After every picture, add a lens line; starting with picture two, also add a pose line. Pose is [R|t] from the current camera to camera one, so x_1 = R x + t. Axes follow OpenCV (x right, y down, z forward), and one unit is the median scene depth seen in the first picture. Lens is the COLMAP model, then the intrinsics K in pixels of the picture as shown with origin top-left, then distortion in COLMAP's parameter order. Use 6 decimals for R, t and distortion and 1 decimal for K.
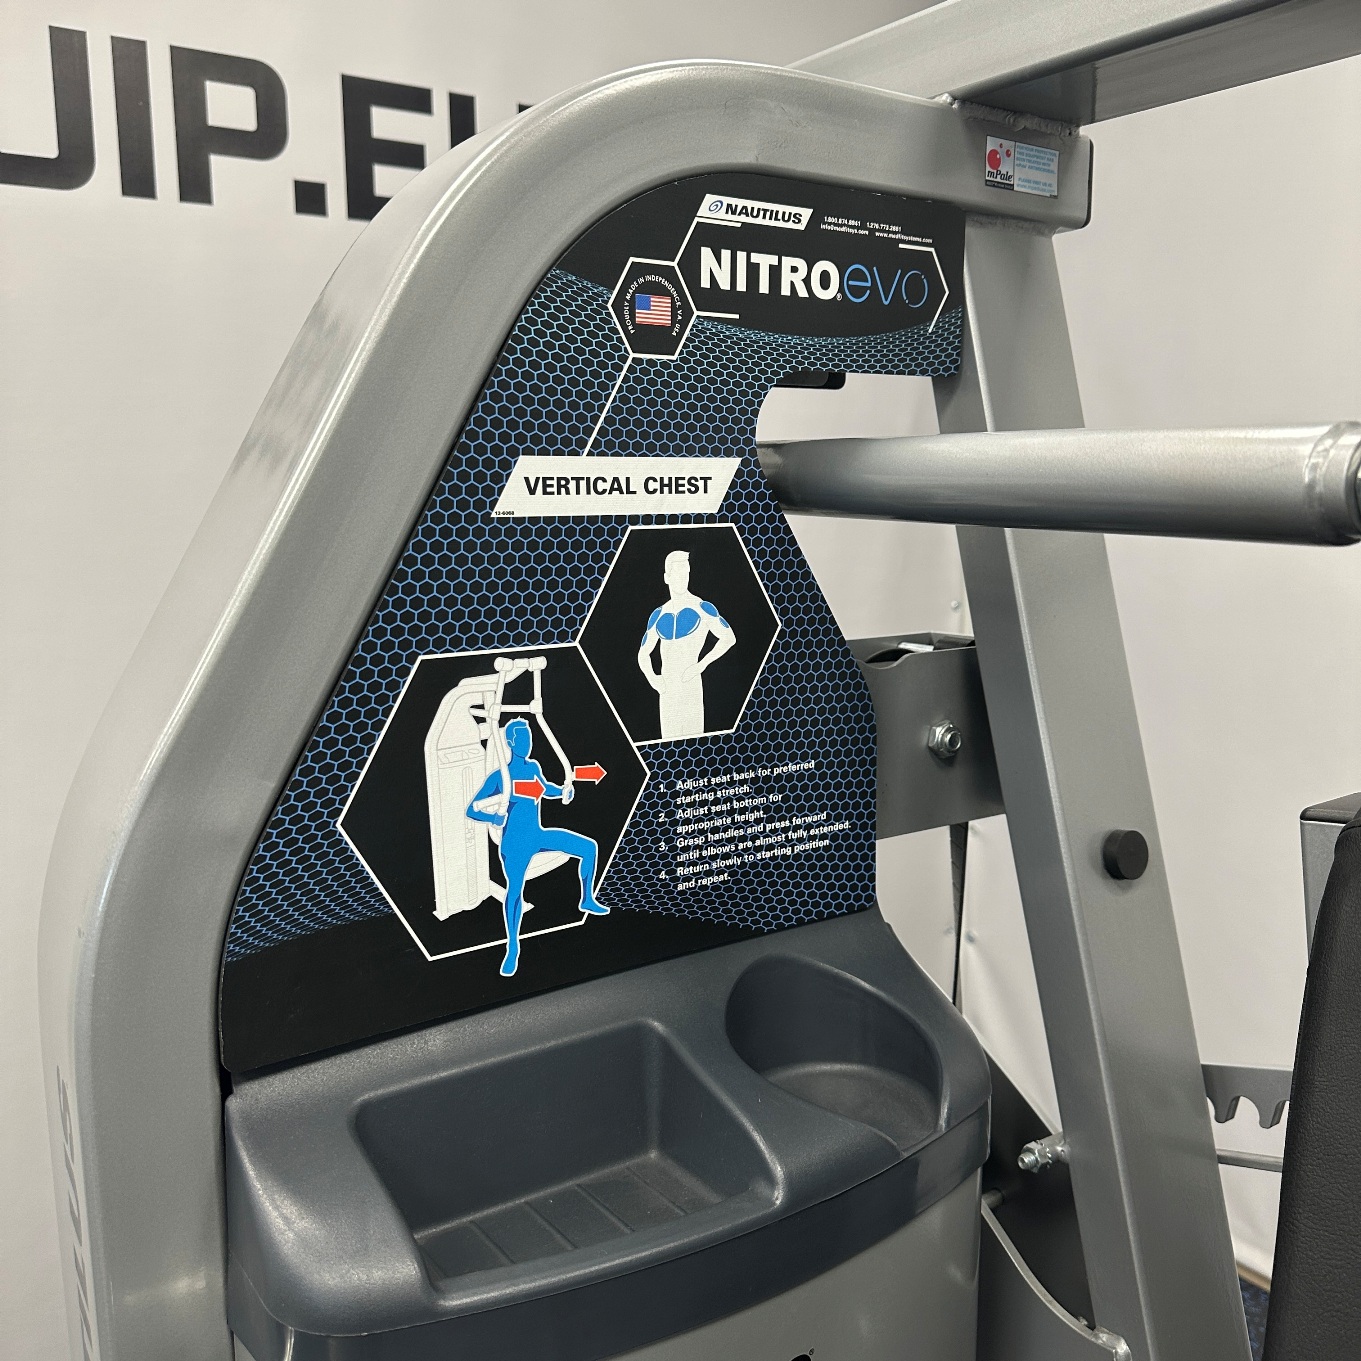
lens RADIAL K [[1291.2, 0, 674.2], [0, 1291.2, 659.9], [0, 0, 1]] dist [0.005546, 0.000000]
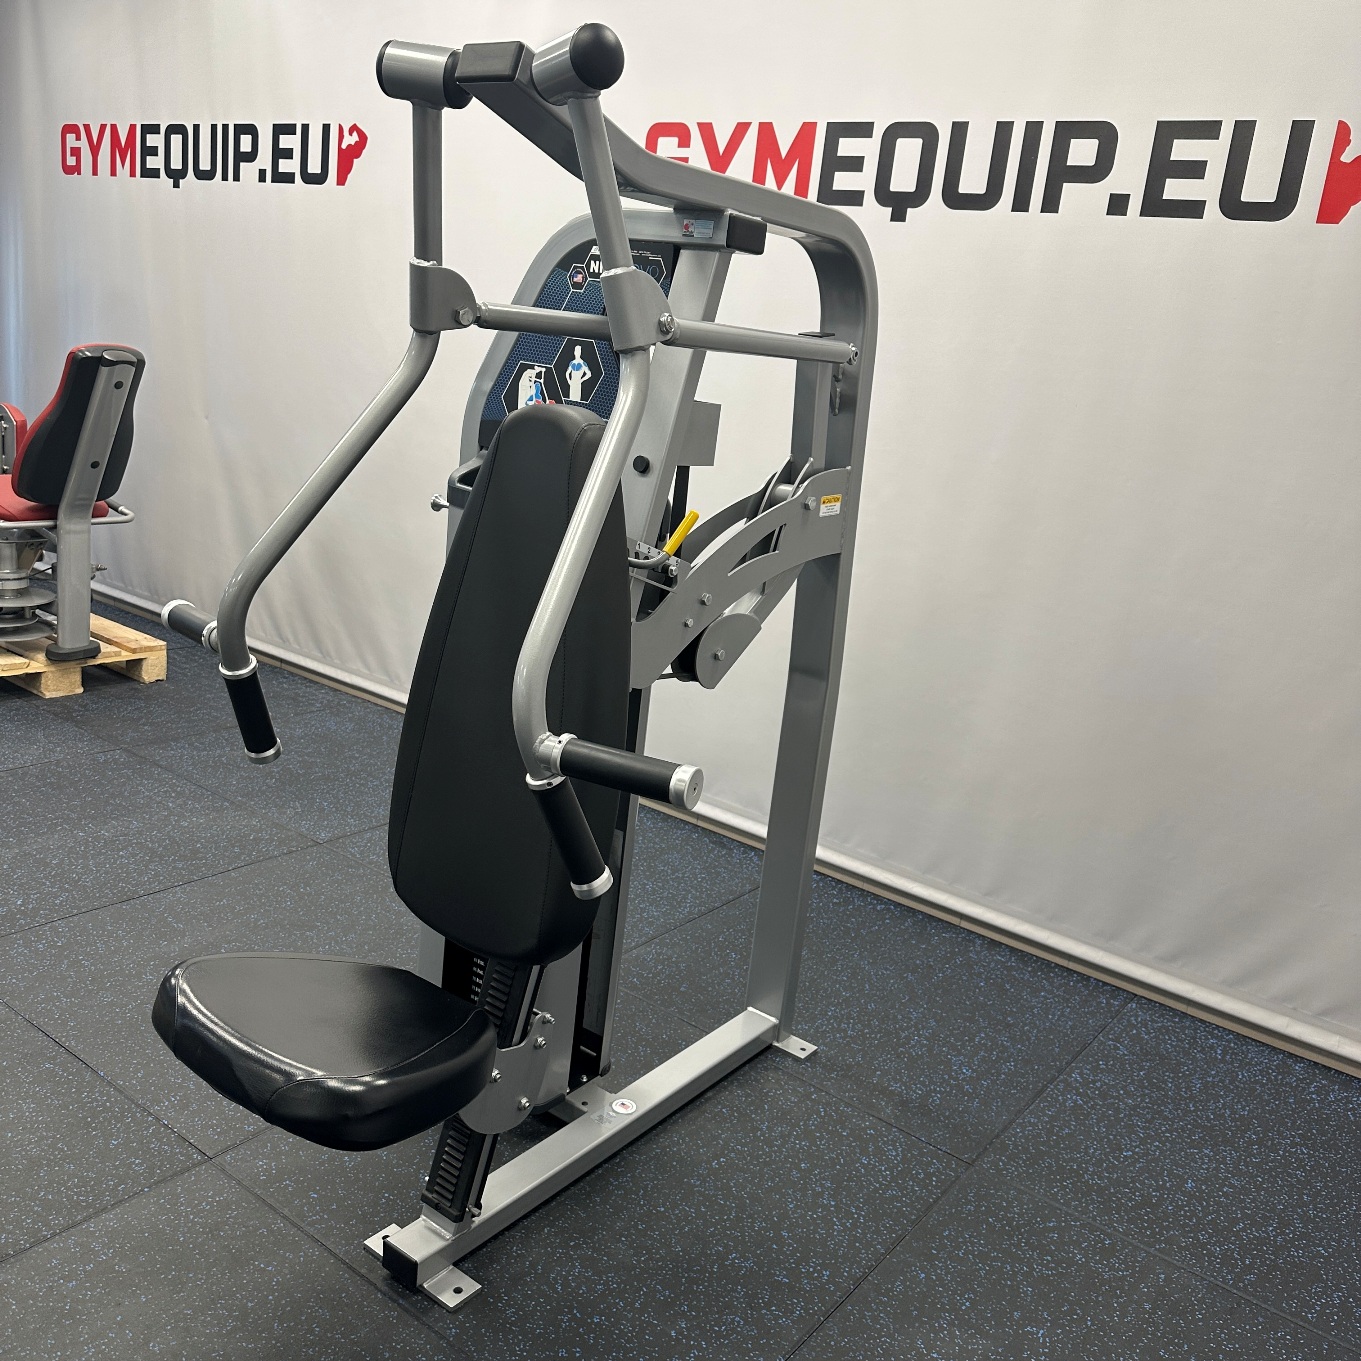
lens RADIAL K [[1291.2, 0, 678.4], [0, 1291.2, 672.3], [0, 0, 1]] dist [0.005546, 0.000000]
pose [[0.316804, 0.279287, -0.906440, 3.574726], [-0.247370, 0.946921, 0.205303, -0.031041], [0.915665, 0.159186, 0.369076, 0.068687]]
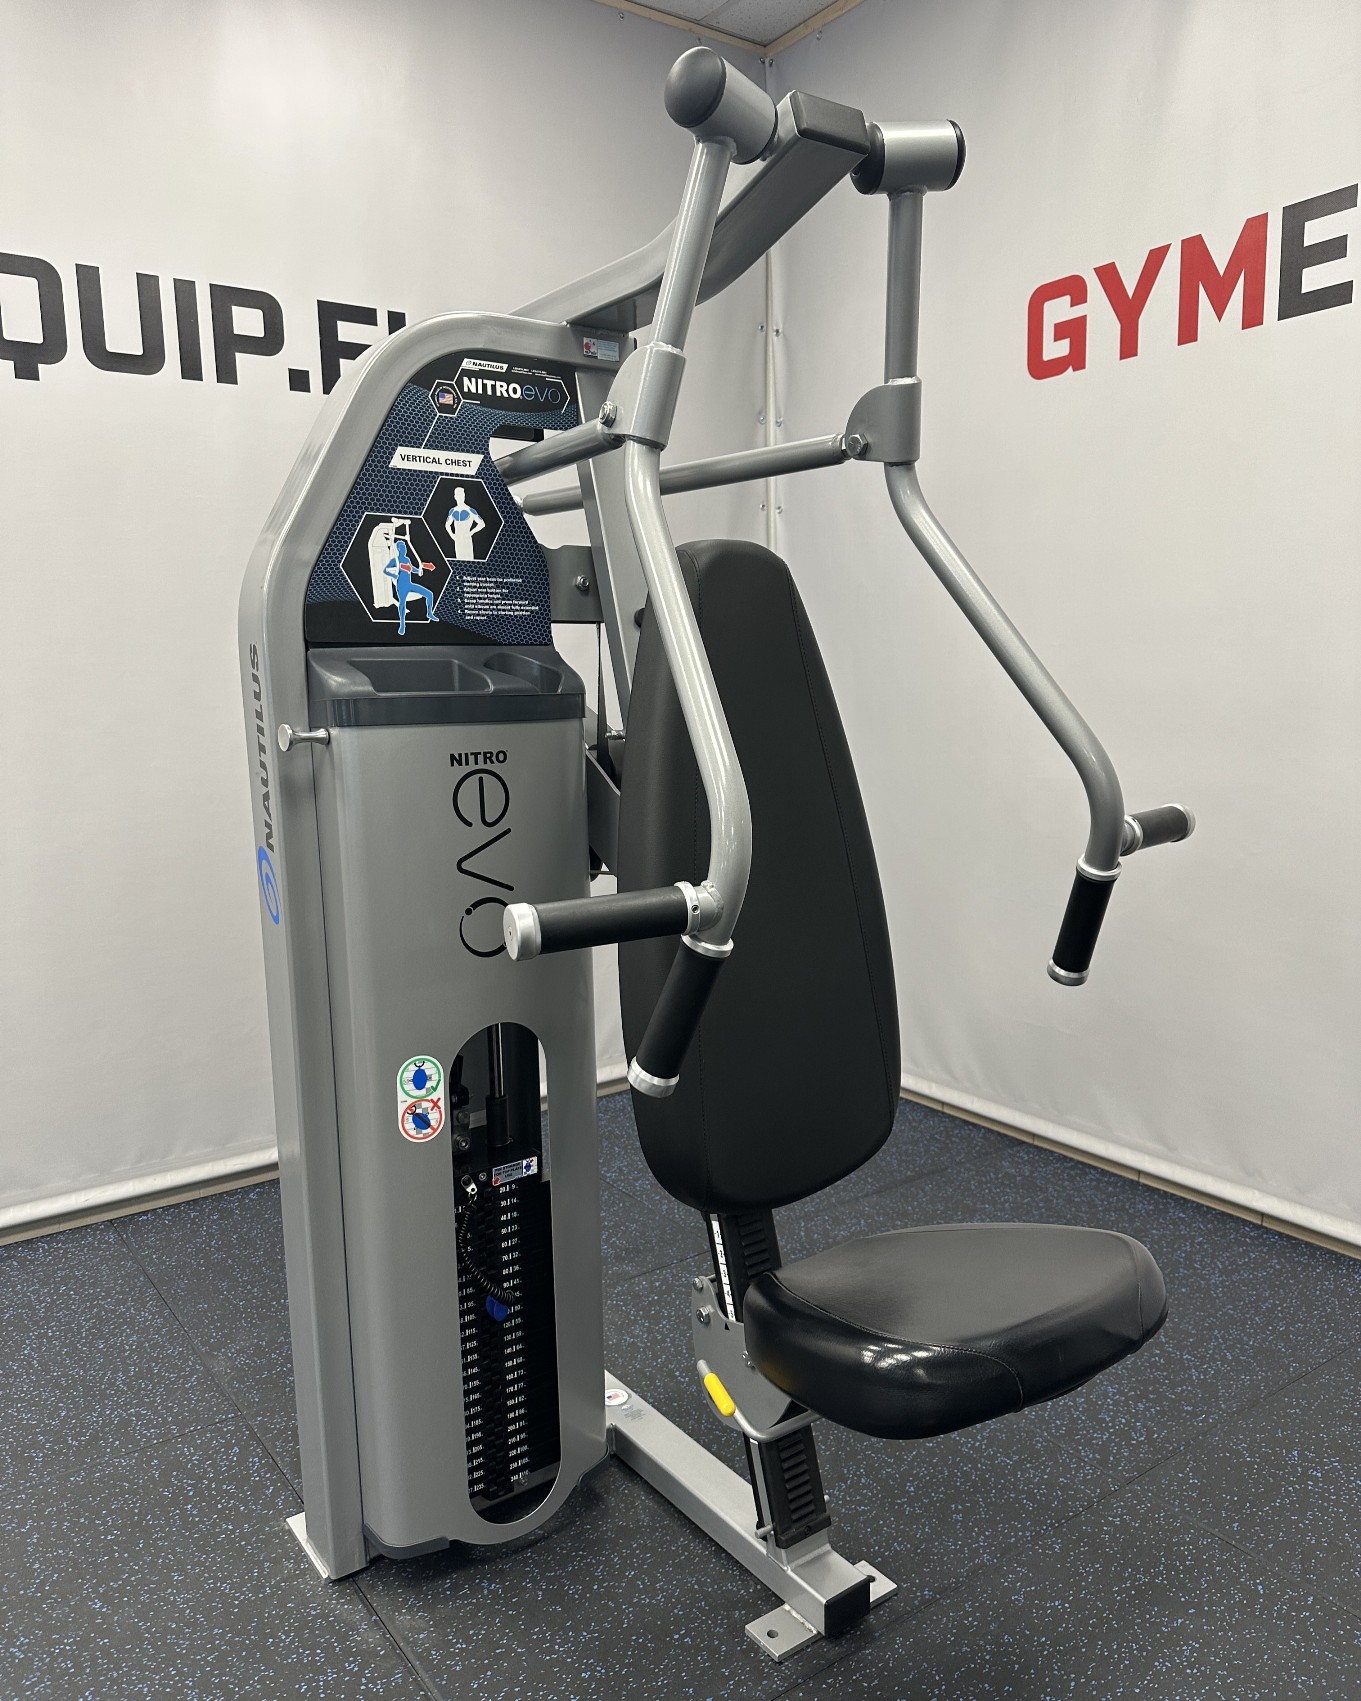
lens RADIAL K [[1272.4, 0, 678.5], [0, 1272.4, 875.5], [0, 0, 1]] dist [0.038033, -0.062079]
pose [[0.999437, -0.019146, 0.027549, 0.376826], [0.018838, 0.999758, 0.011384, 0.716419], [-0.027760, -0.010859, 0.999556, -1.742339]]
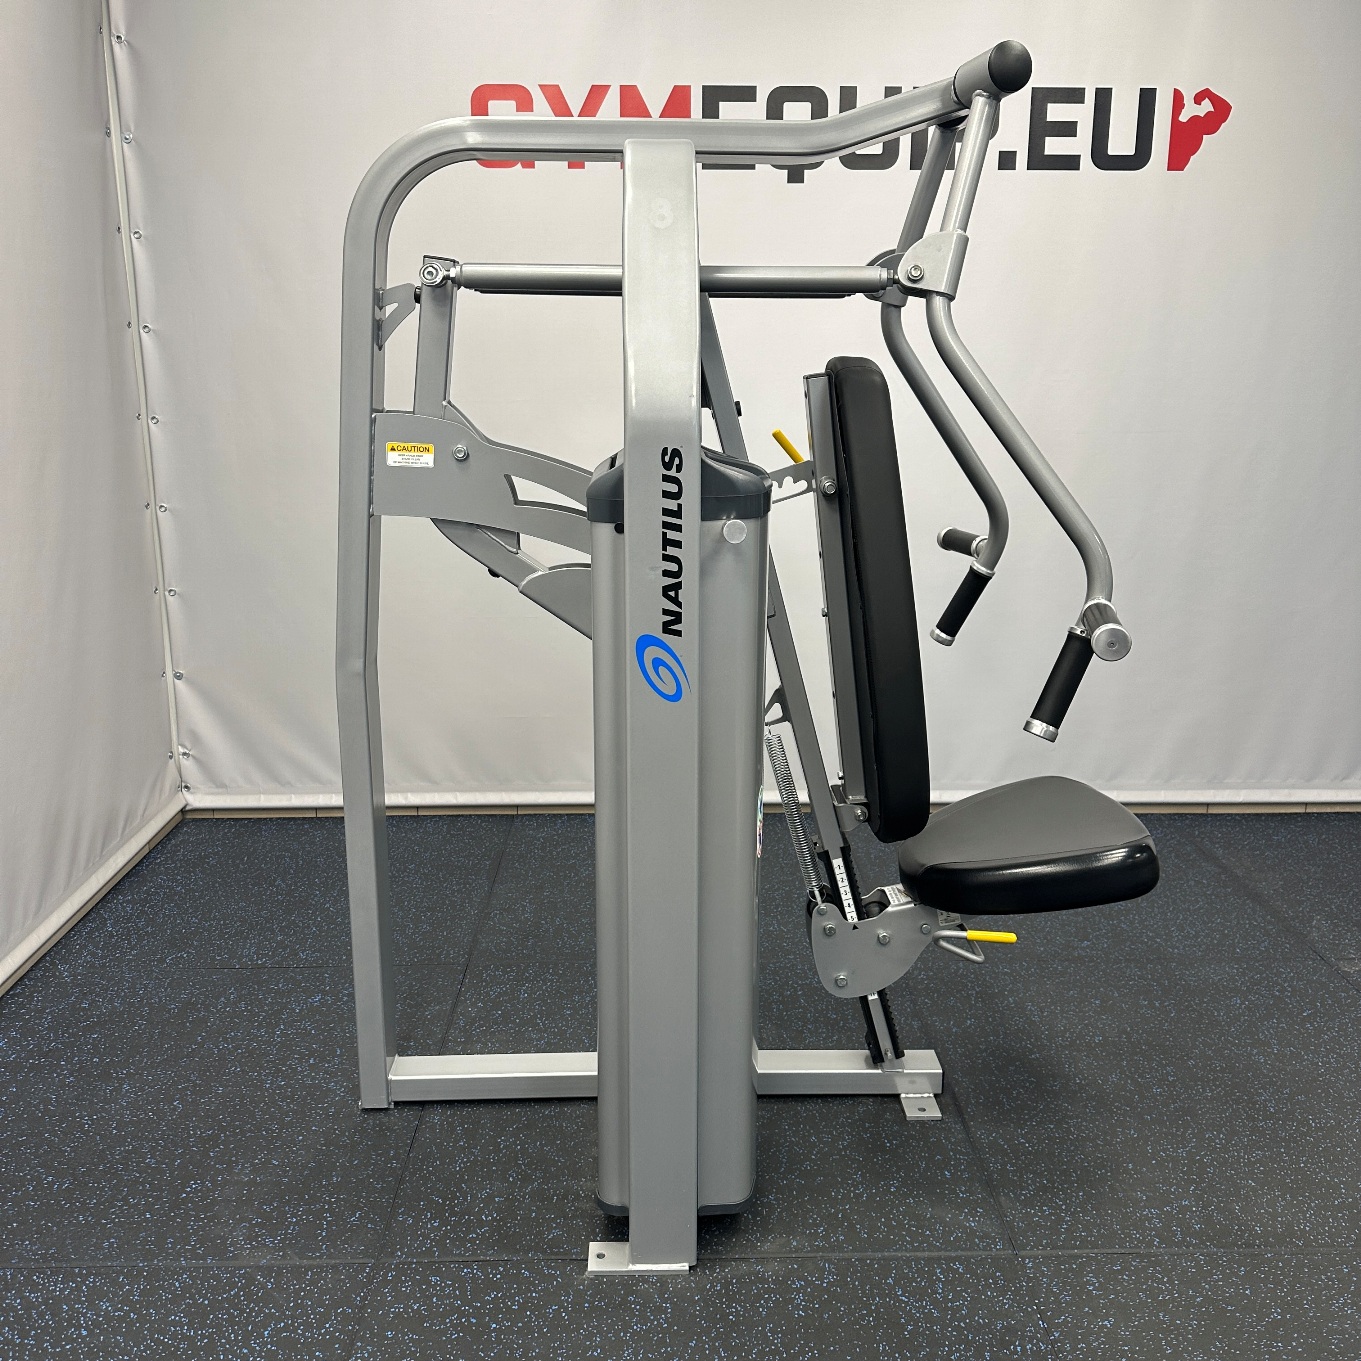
lens RADIAL K [[1291.2, 0, 656.4], [0, 1291.2, 670.2], [0, 0, 1]] dist [0.005546, 0.000000]
pose [[0.540344, -0.193354, 0.818928, -2.772409], [0.118461, 0.981028, 0.153464, 0.308251], [-0.833064, 0.014088, 0.552998, -0.651087]]
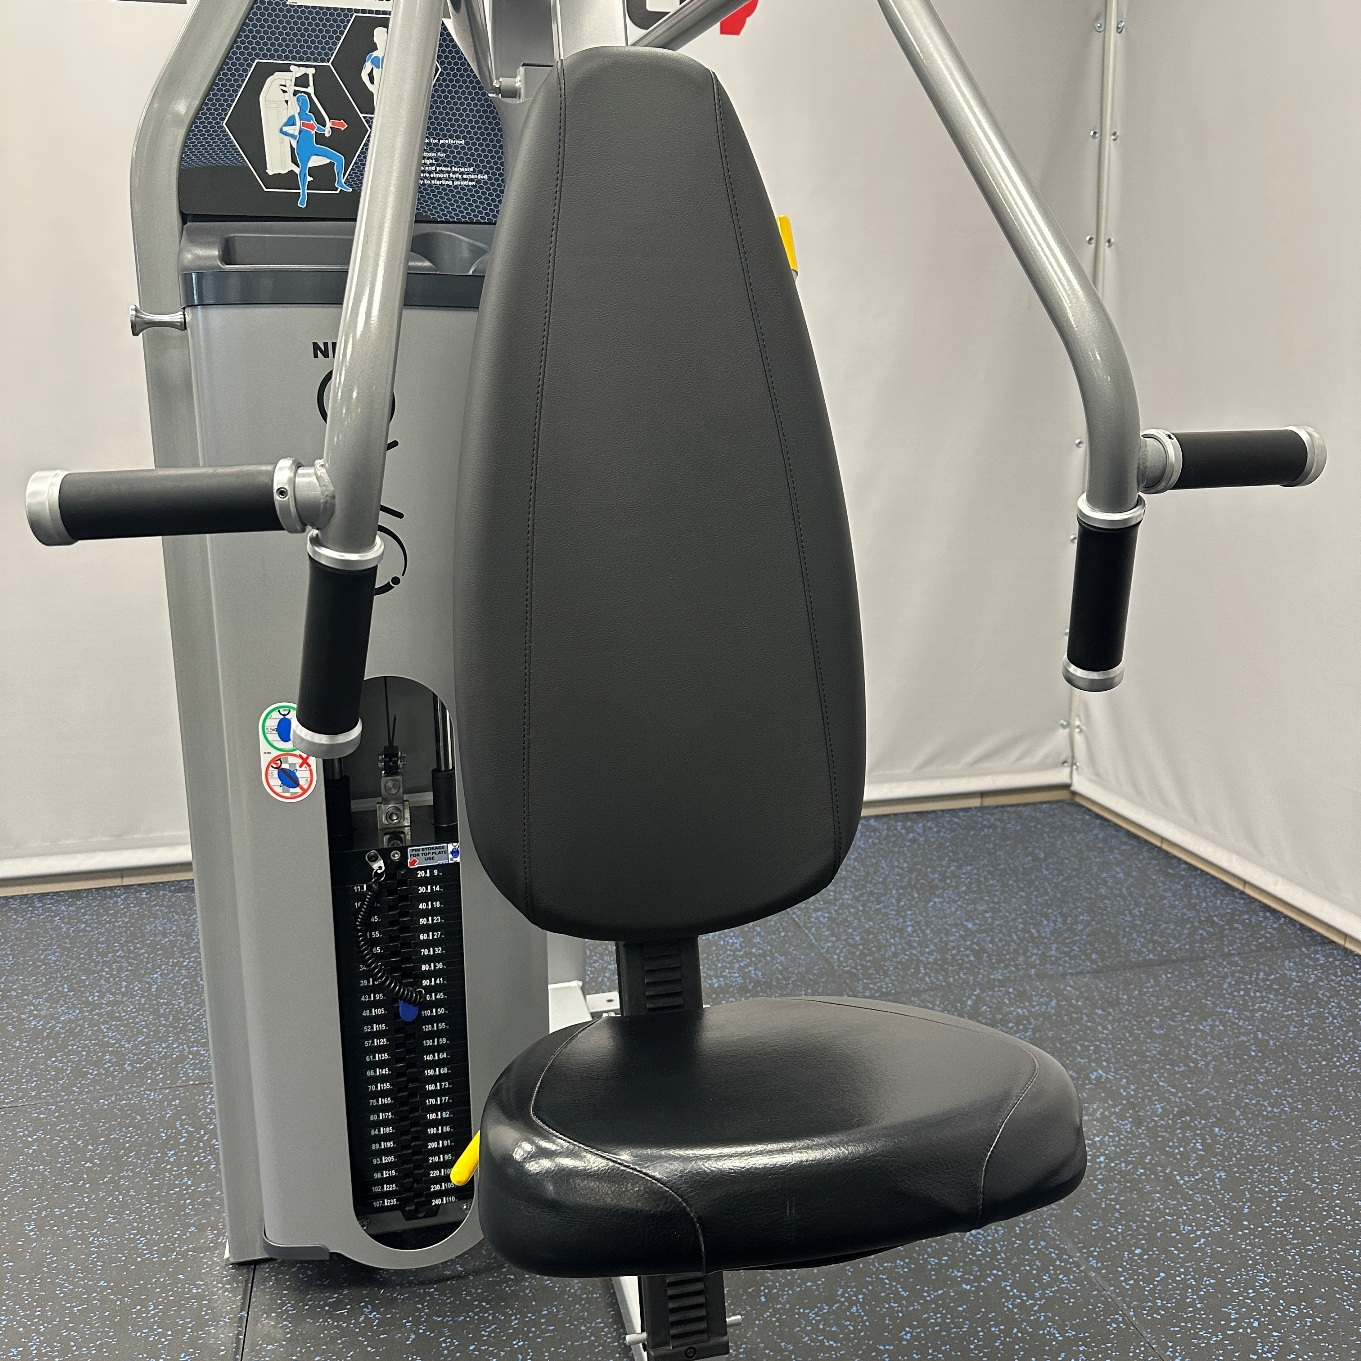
lens RADIAL K [[1291.2, 0, 692.2], [0, 1291.2, 674.8], [0, 0, 1]] dist [0.005546, 0.000000]
pose [[0.938378, 0.065500, -0.339348, 1.361048], [-0.044124, 0.996547, 0.070336, 0.865303], [0.342784, -0.051028, 0.938027, -1.010569]]
